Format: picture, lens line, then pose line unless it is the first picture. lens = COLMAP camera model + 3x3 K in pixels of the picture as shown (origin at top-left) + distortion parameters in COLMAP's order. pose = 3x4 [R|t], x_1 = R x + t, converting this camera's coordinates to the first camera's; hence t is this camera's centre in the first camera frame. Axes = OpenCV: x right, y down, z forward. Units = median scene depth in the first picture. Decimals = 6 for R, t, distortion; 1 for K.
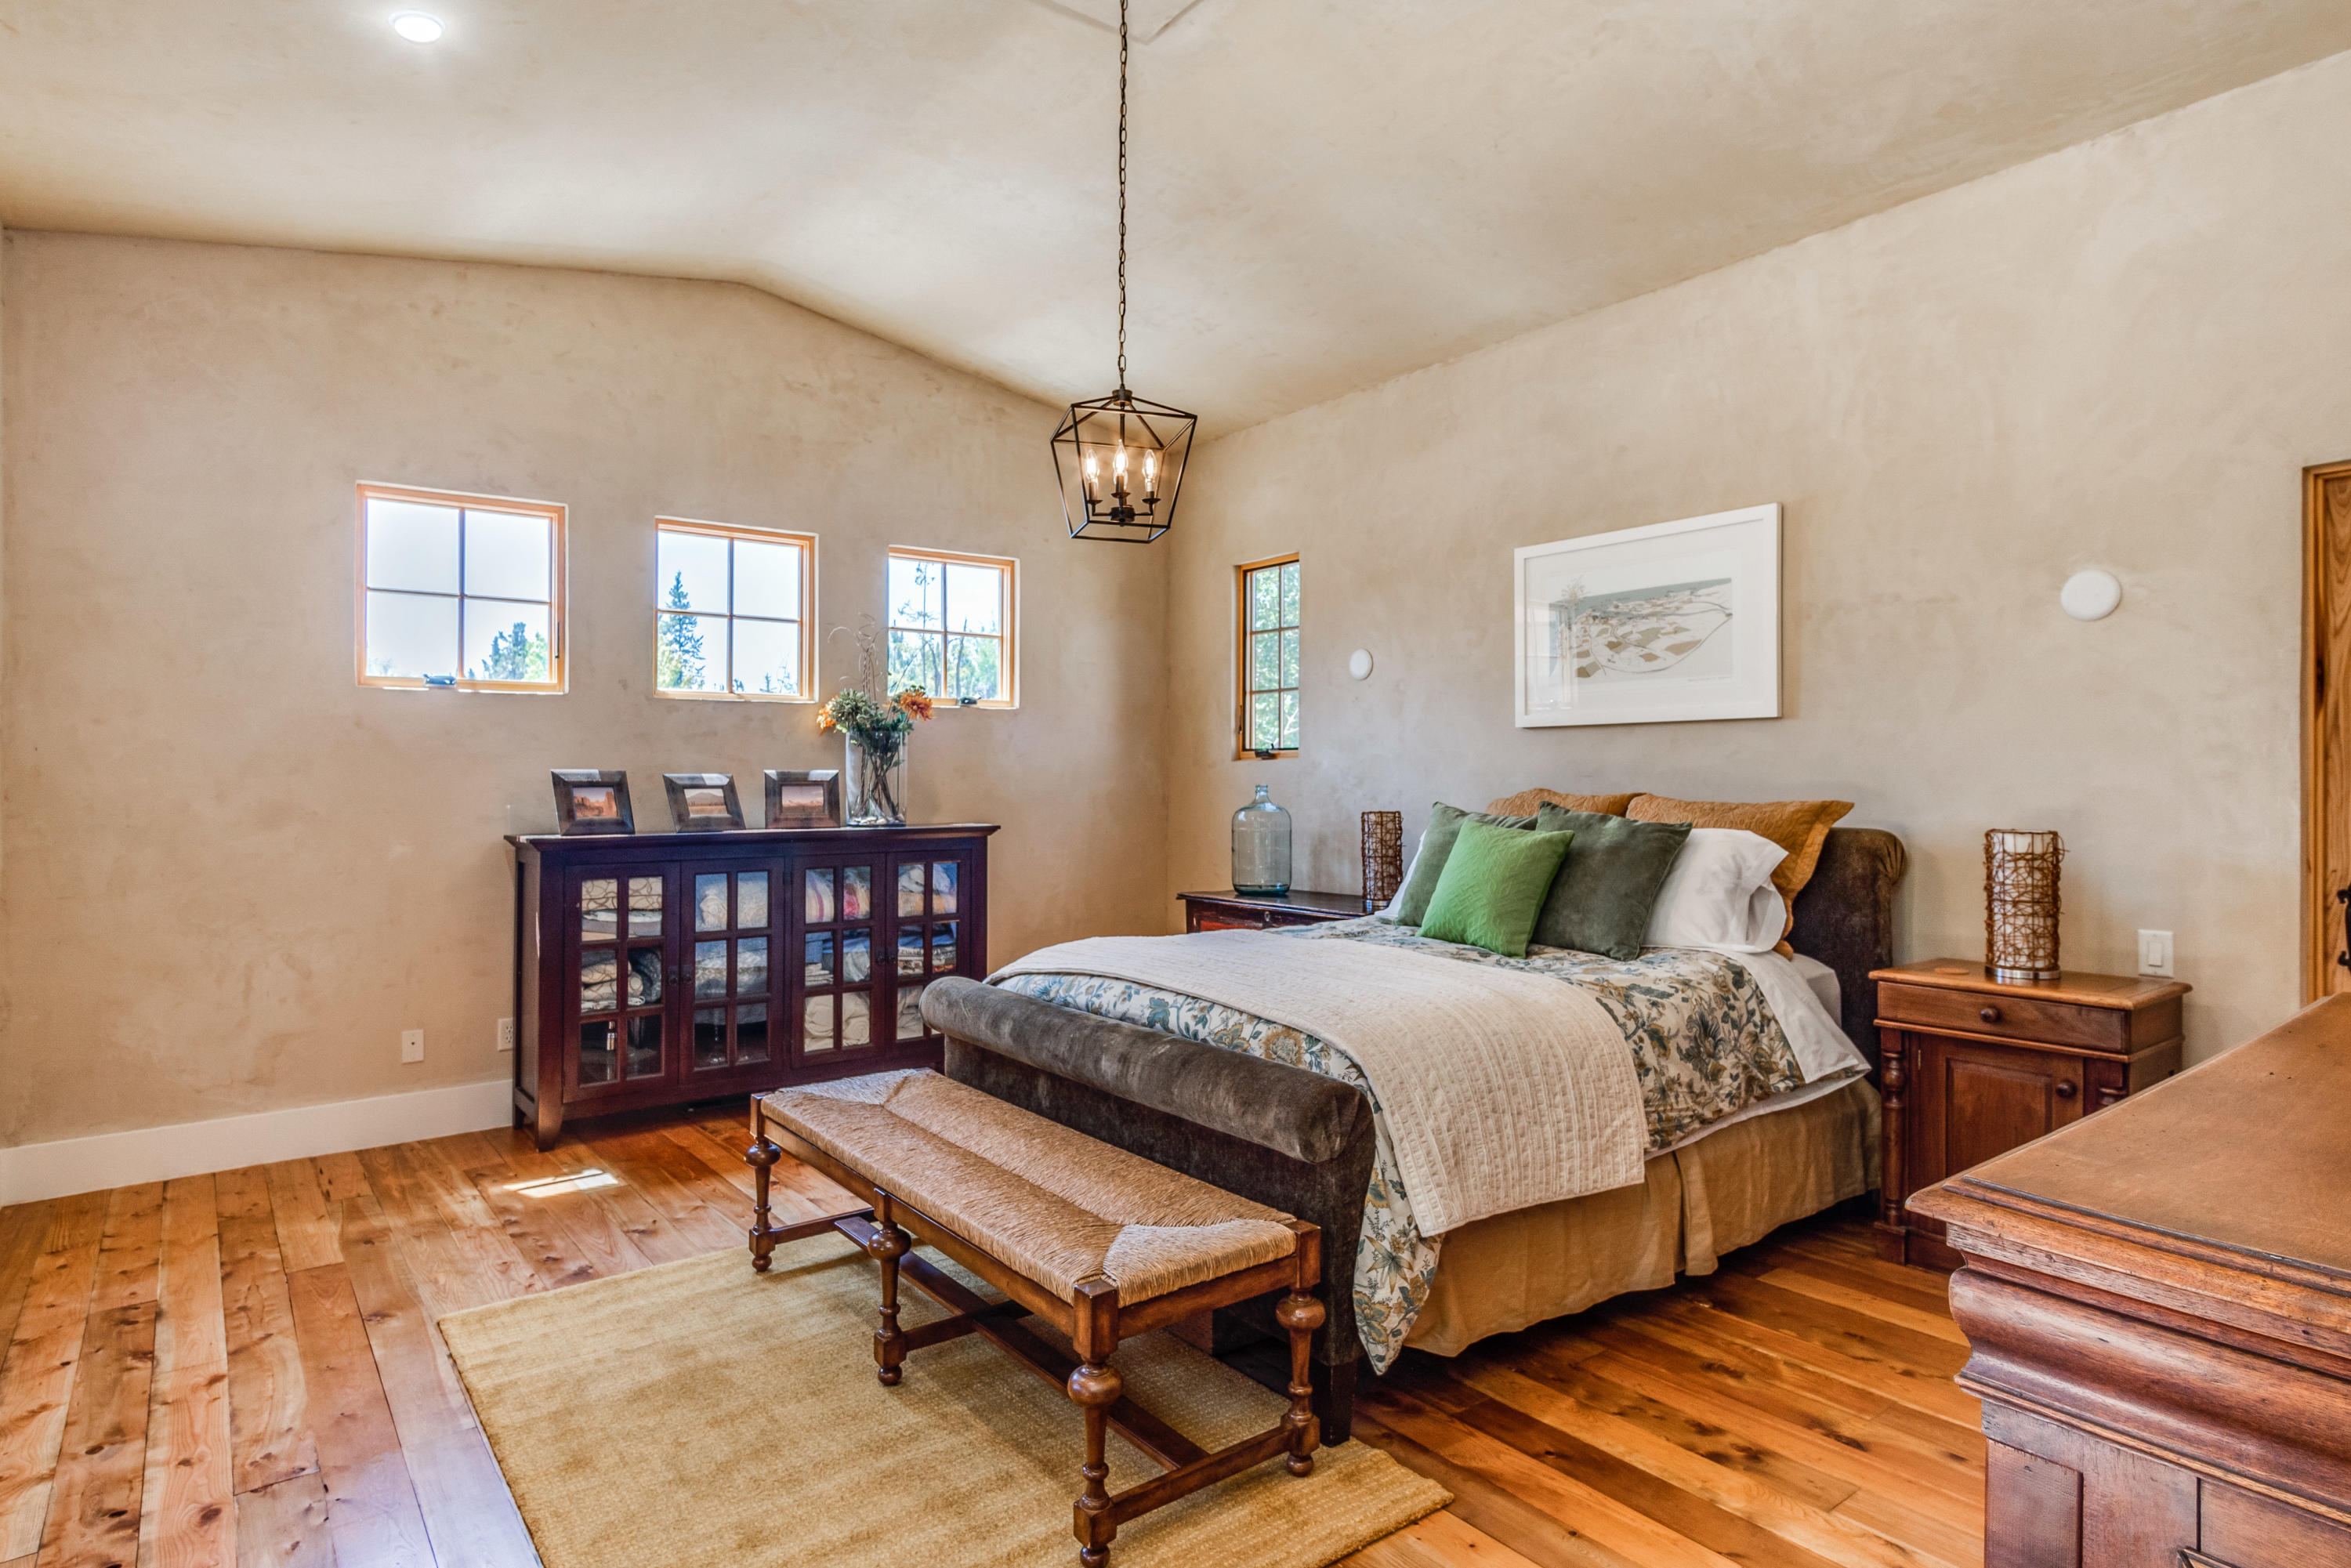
lens RADIAL K [[1267.0, 0, 1176.3], [0, 1267.0, 775.5], [0, 0, 1]] dist [0.002398, 0.002616]
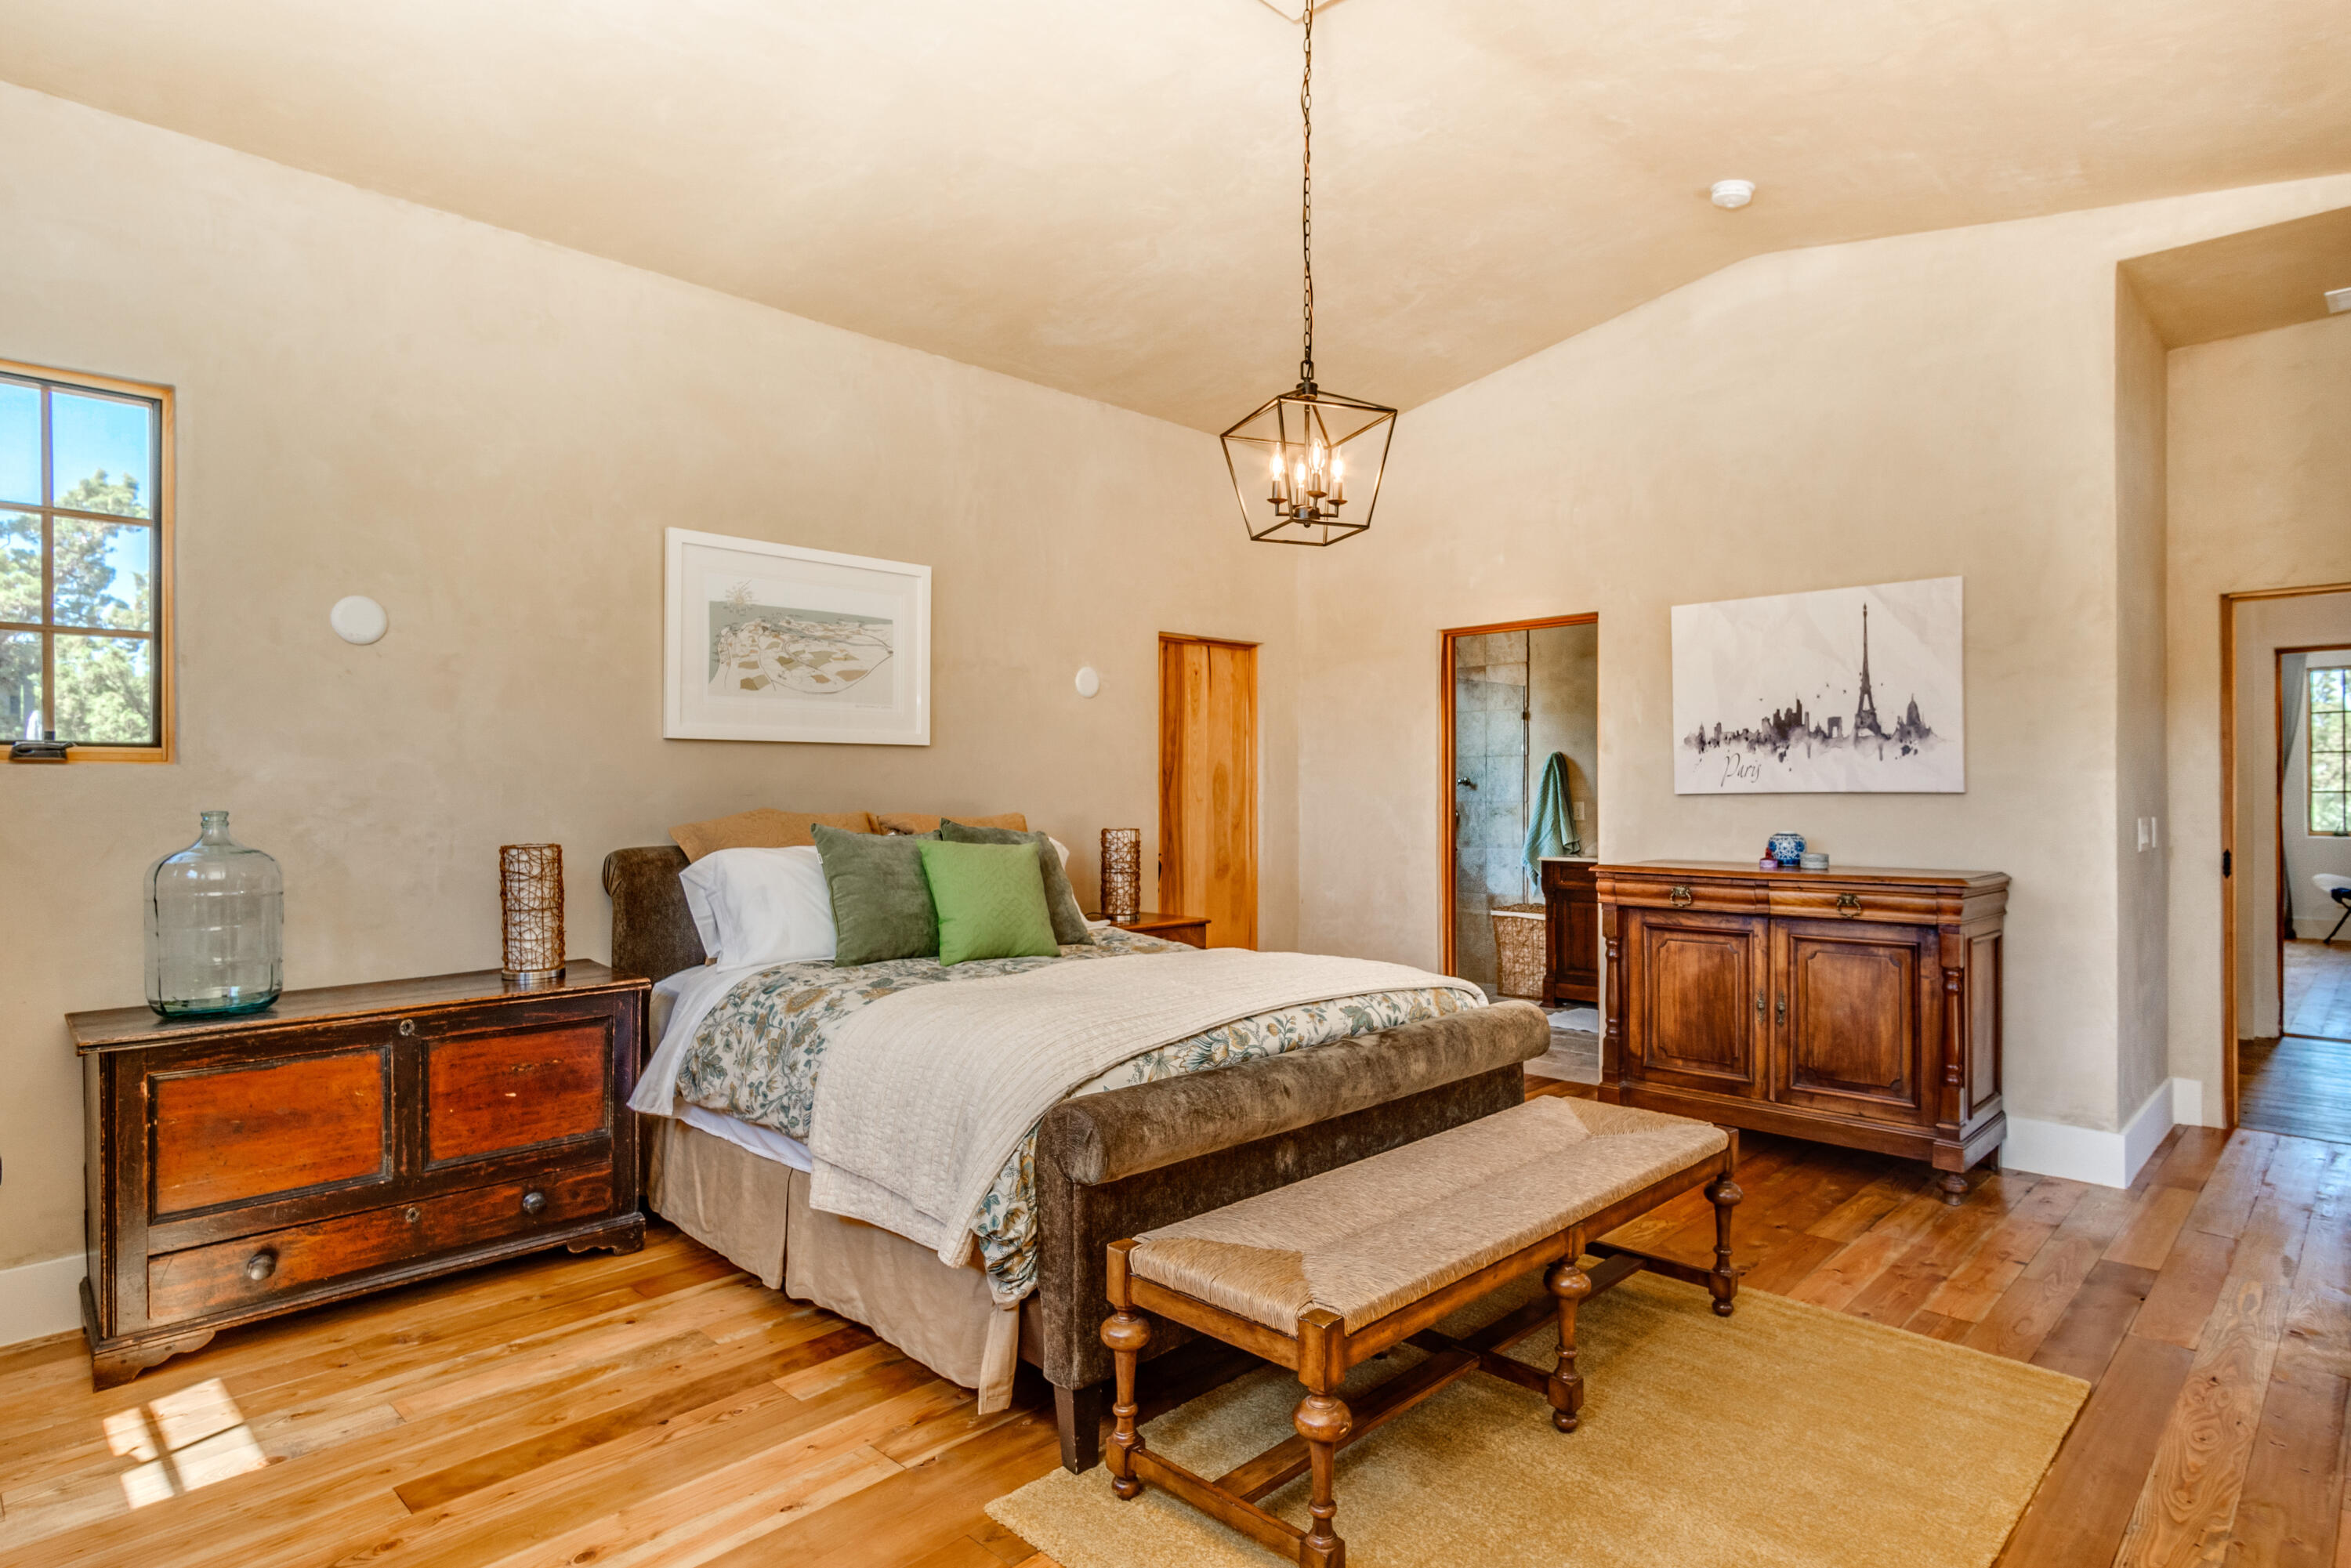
lens RADIAL K [[1267.0, 0, 1175.8], [0, 1267.0, 793.6], [0, 0, 1]] dist [0.002398, 0.002616]
pose [[-0.133306, 0.000773, 0.991075, -0.685474], [-0.000826, 0.999999, -0.000892, 0.000472], [-0.991075, -0.000937, -0.133305, 0.851526]]
